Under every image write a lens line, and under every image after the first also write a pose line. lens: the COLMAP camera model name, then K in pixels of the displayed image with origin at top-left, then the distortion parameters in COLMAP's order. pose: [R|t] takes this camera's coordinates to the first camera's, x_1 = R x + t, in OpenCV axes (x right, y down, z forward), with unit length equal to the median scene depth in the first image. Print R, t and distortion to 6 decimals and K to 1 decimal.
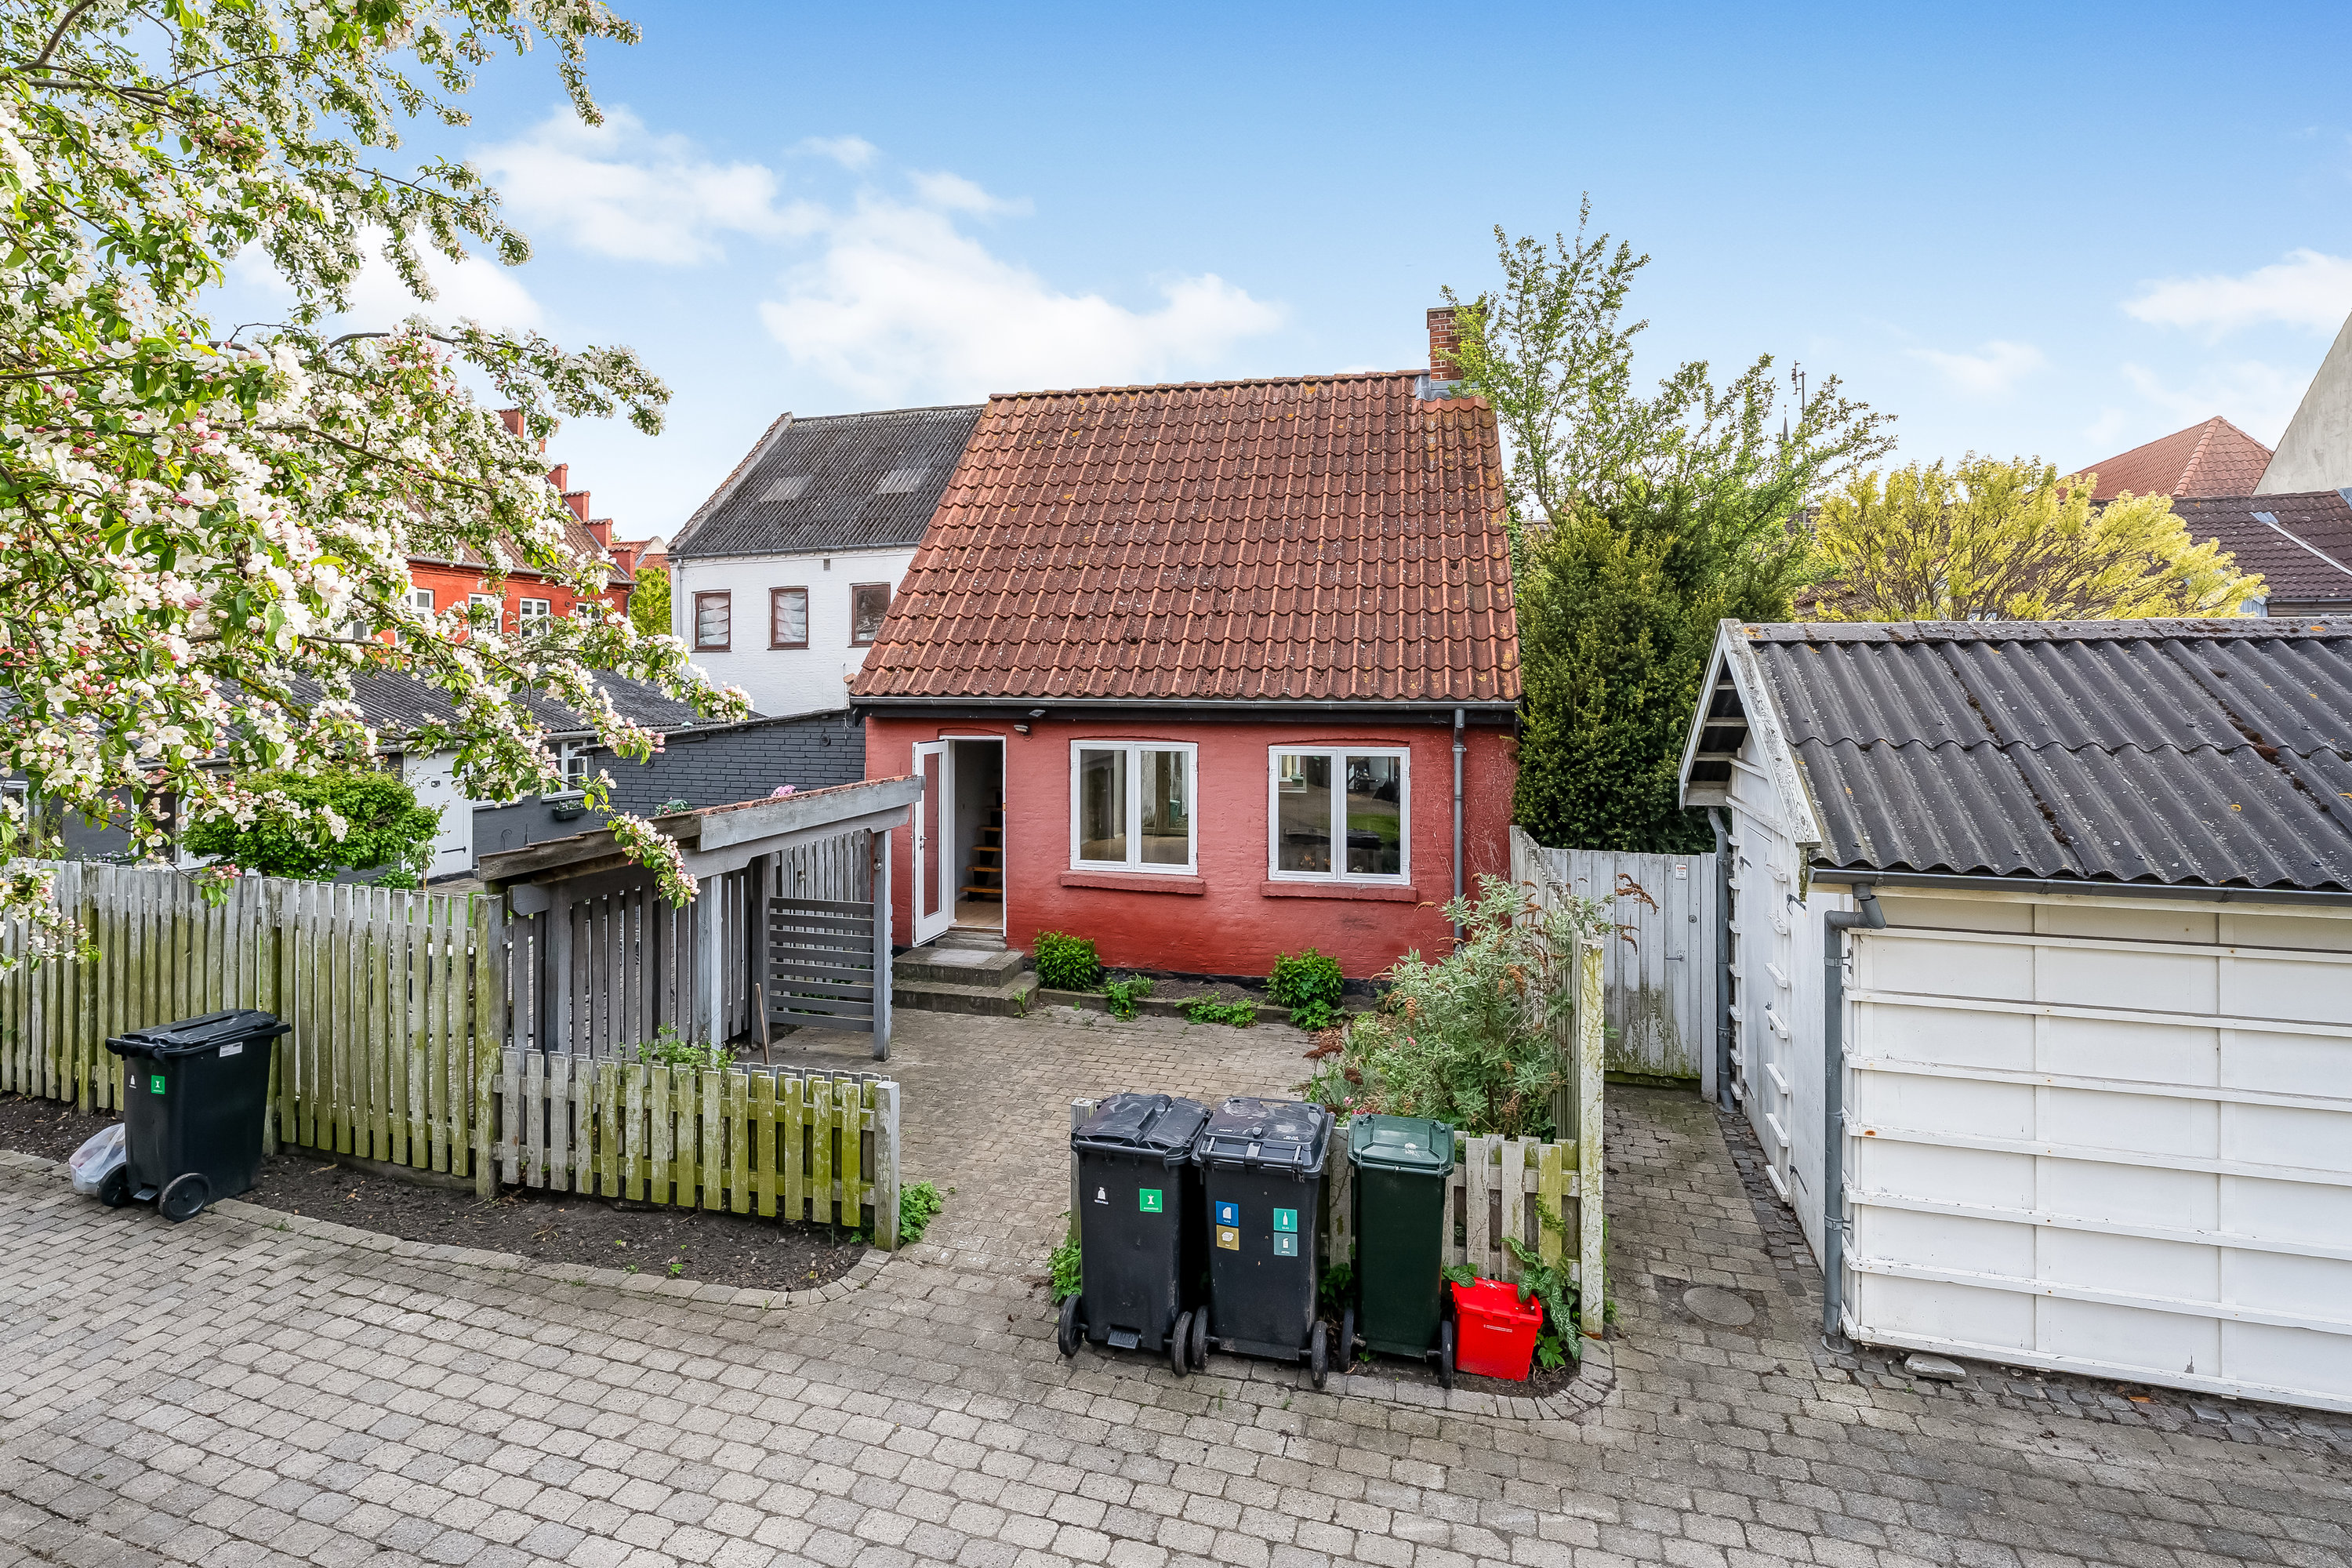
lens RADIAL K [[1029.7, 0, 1021.1], [0, 1029.7, 724.0], [0, 0, 1]] dist [-0.005407, 0.002540]
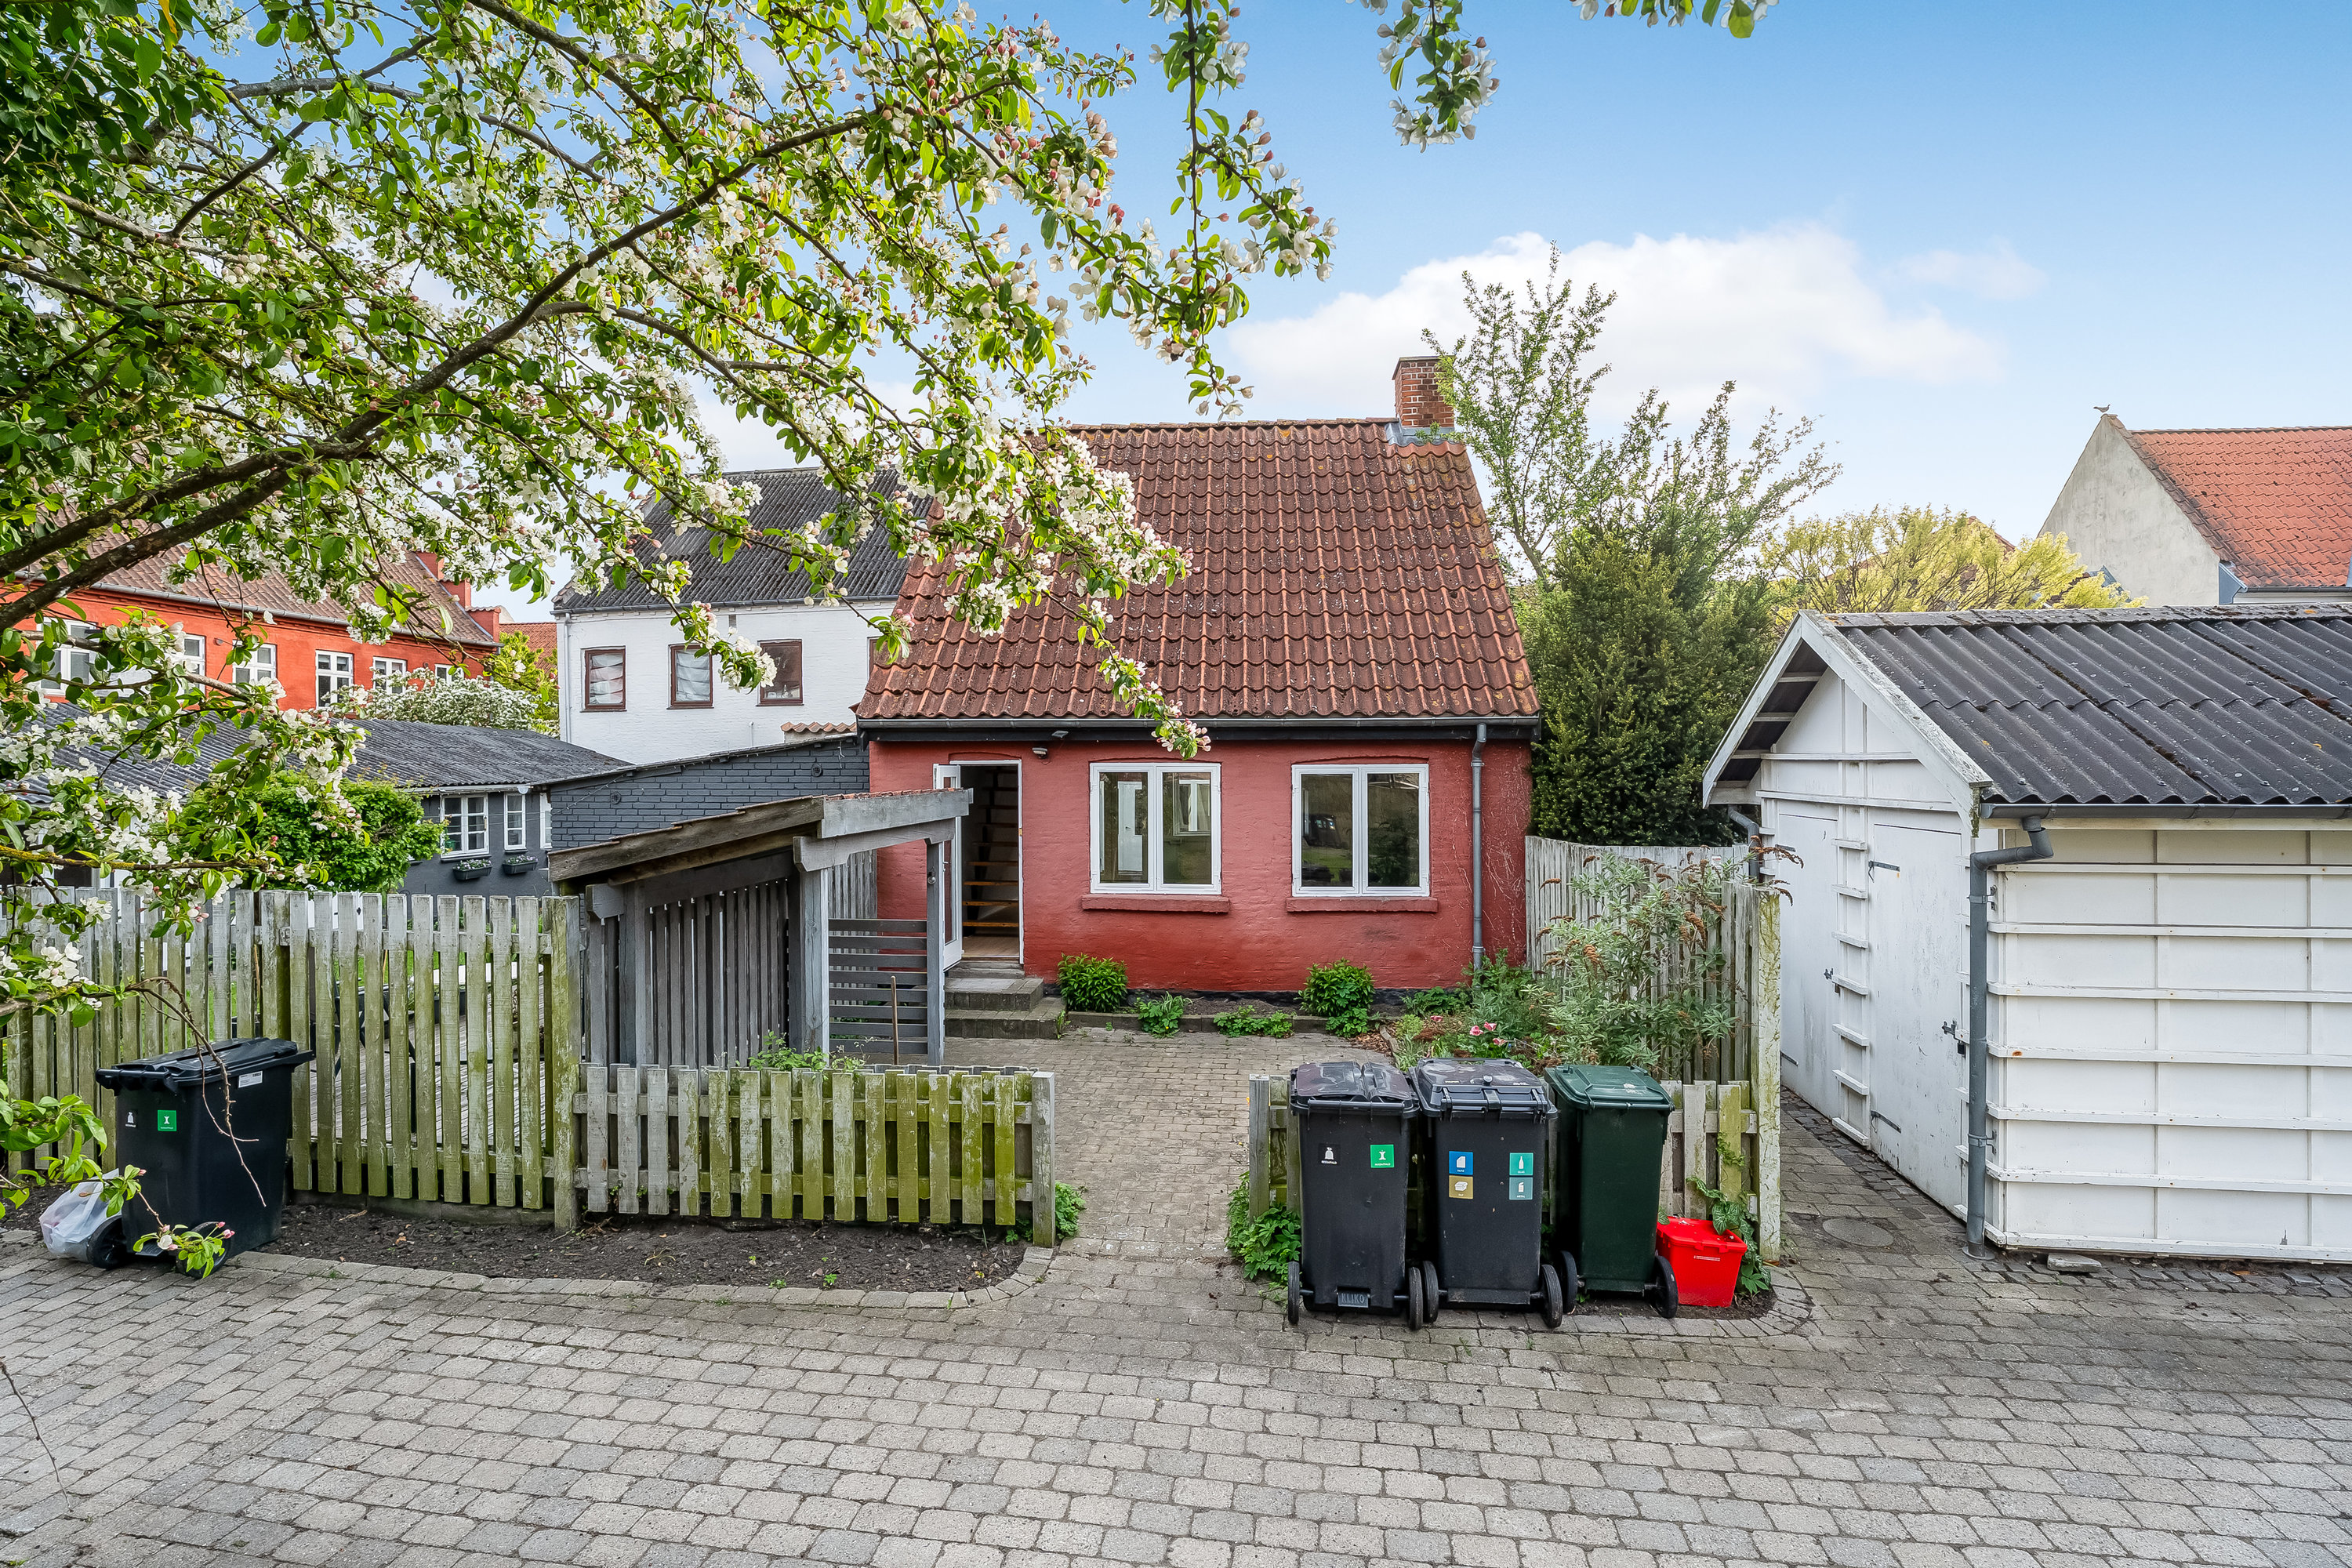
lens RADIAL K [[1029.7, 0, 1145.0], [0, 1029.7, 771.0], [0, 0, 1]] dist [-0.005407, 0.002540]
pose [[0.989022, -0.005086, 0.147683, -0.173570], [0.004056, 0.999965, 0.007275, 0.062785], [-0.147715, -0.006596, 0.989008, 0.045845]]
